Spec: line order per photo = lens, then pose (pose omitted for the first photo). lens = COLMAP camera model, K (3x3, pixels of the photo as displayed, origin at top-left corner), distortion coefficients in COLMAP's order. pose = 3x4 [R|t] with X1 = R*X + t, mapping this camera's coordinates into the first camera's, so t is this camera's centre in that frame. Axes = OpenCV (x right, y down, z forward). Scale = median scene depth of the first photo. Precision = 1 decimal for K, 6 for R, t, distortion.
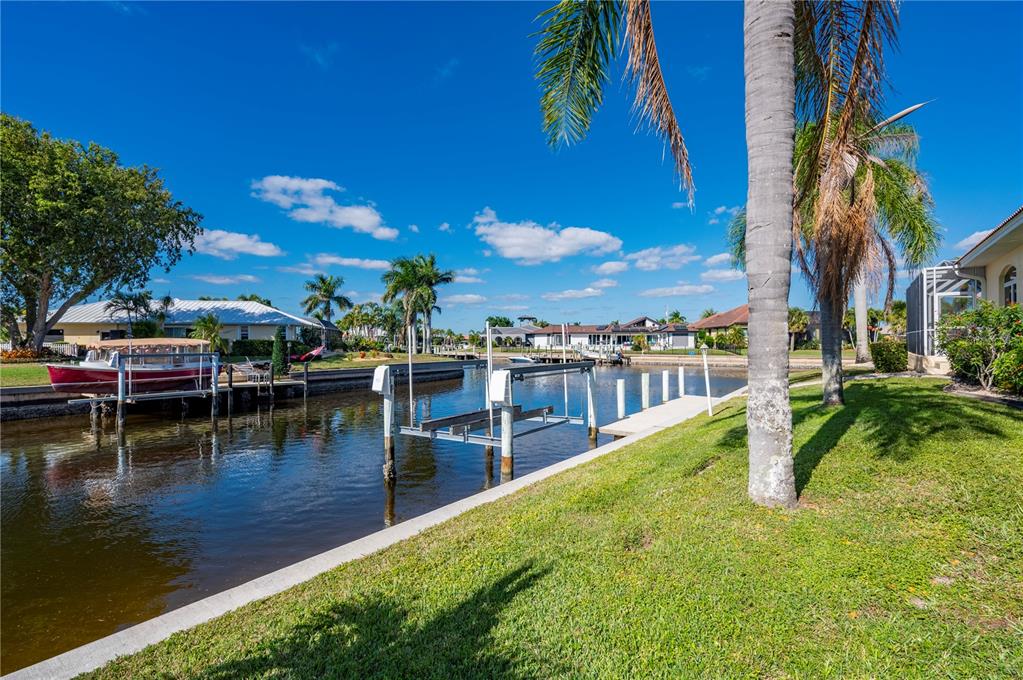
lens RADIAL K [[474.1, 0, 512.1], [0, 474.1, 357.3], [0, 0, 1]] dist [0.004654, -0.003214]
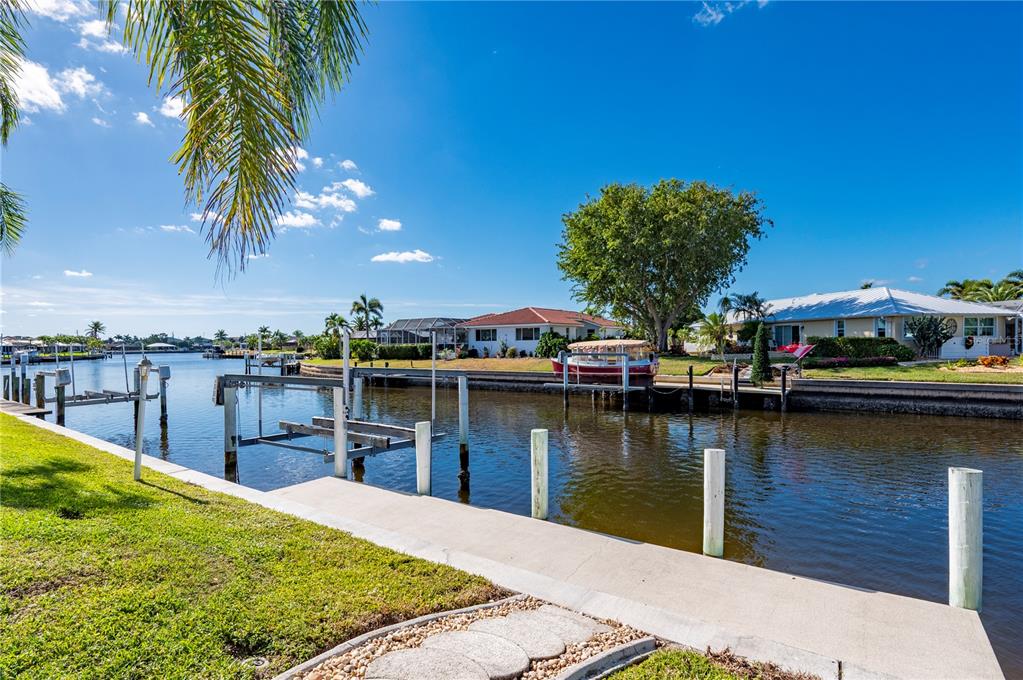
lens RADIAL K [[496.3, 0, 508.7], [0, 496.3, 355.2], [0, 0, 1]] dist [-0.004626, 0.000206]
pose [[0.004589, 0.025400, -0.999667, 0.280698], [-0.021501, 0.999449, 0.025296, -0.014882], [0.999758, 0.021378, 0.005133, 0.397531]]
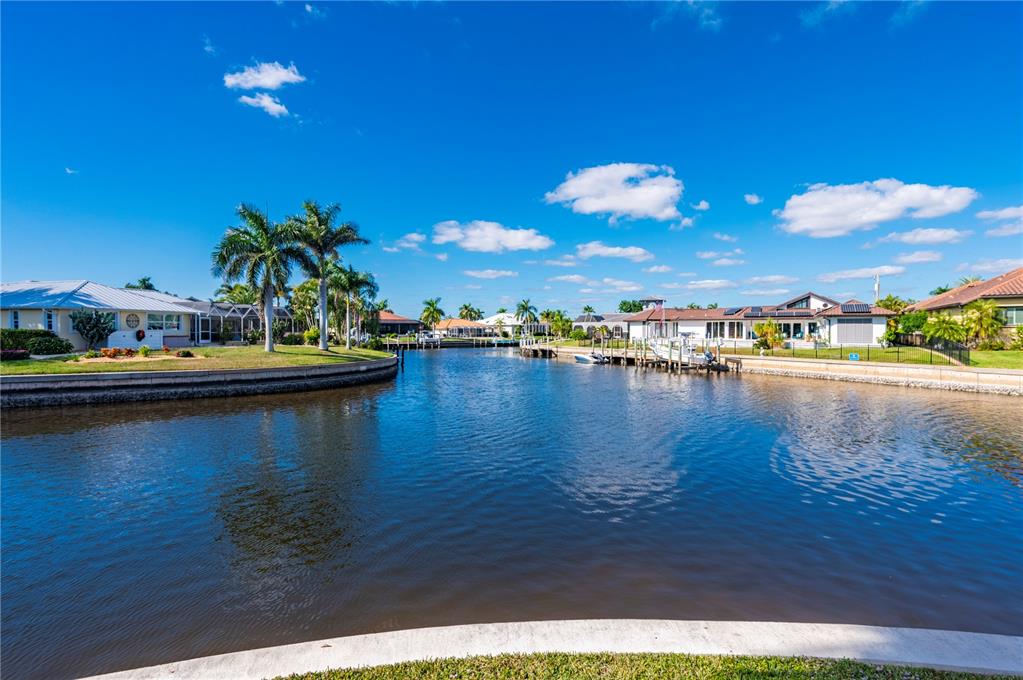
lens RADIAL K [[474.1, 0, 507.7], [0, 474.1, 300.3], [0, 0, 1]] dist [0.004654, -0.003214]
pose [[0.895877, -0.025533, -0.443568, 0.461726], [-0.018267, 0.995387, -0.094191, -0.024253], [0.443927, 0.092487, 0.891277, 0.632012]]
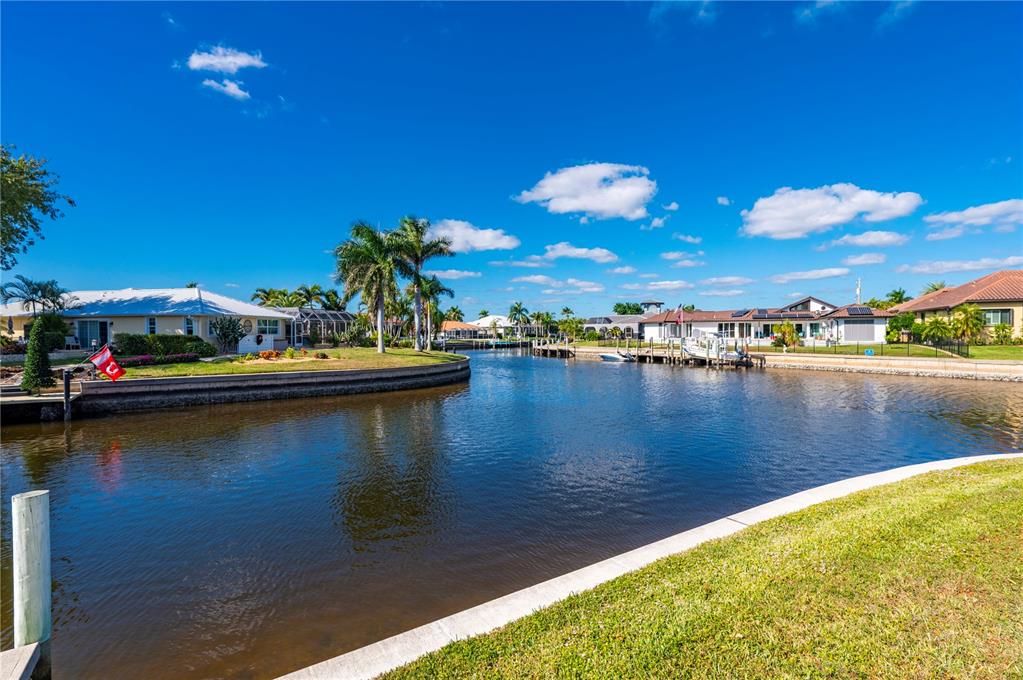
lens RADIAL K [[474.1, 0, 506.7], [0, 474.1, 342.1], [0, 0, 1]] dist [0.004654, -0.003214]
pose [[0.926302, 0.003962, -0.376762, 0.301078], [-0.008275, 0.999917, -0.009831, -0.020373], [0.376692, 0.012224, 0.926258, 0.445187]]
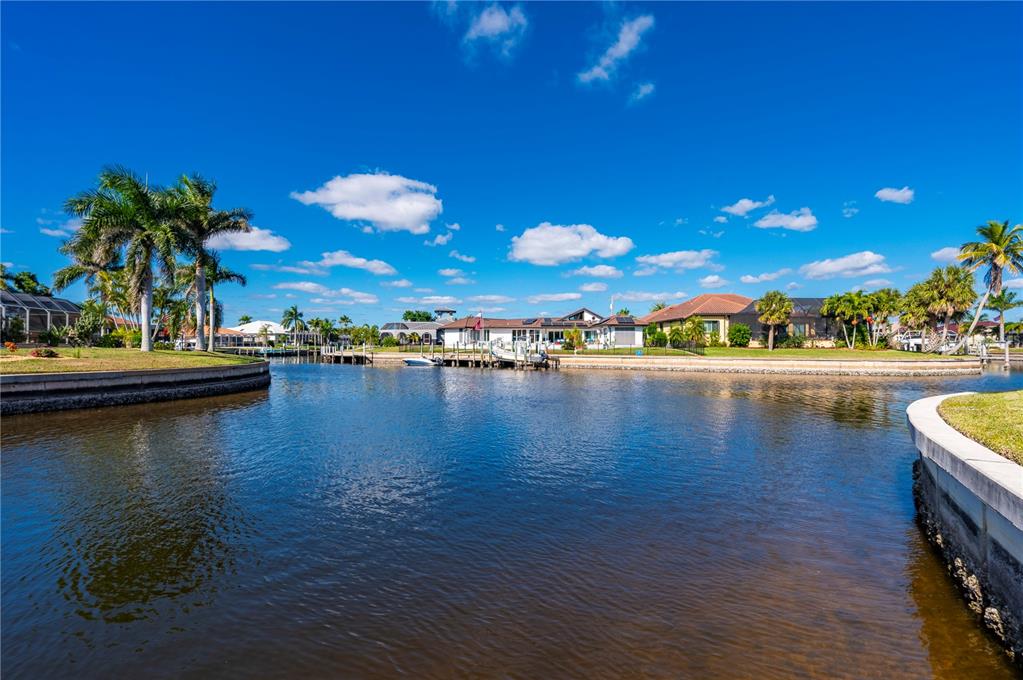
lens RADIAL K [[474.1, 0, 505.7], [0, 474.1, 339.5], [0, 0, 1]] dist [0.004654, -0.003214]
pose [[0.996561, 0.003860, 0.082775, 0.190705], [-0.000318, 0.999086, -0.042751, 0.003906], [-0.082865, 0.042578, 0.995651, 0.485096]]
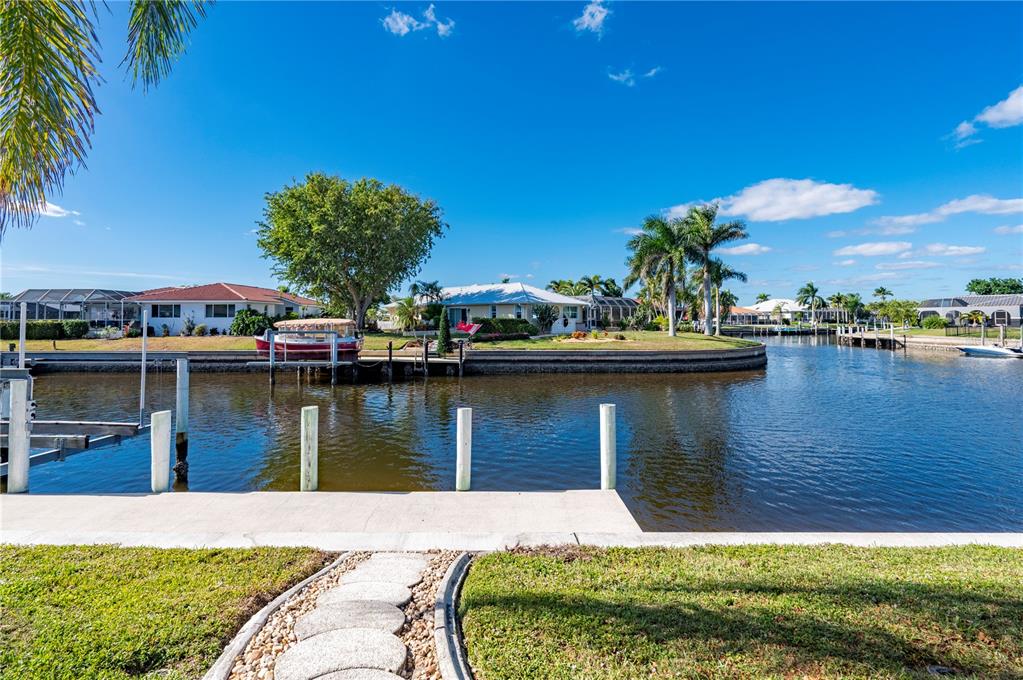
lens RADIAL K [[454.1, 0, 485.4], [0, 454.1, 312.4], [0, 0, 1]] dist [-0.007027, 0.000304]
pose [[0.560872, -0.011169, -0.827827, 0.285315], [-0.026347, 0.999162, -0.031332, -0.016283], [0.827483, 0.039384, 0.560107, 0.370594]]
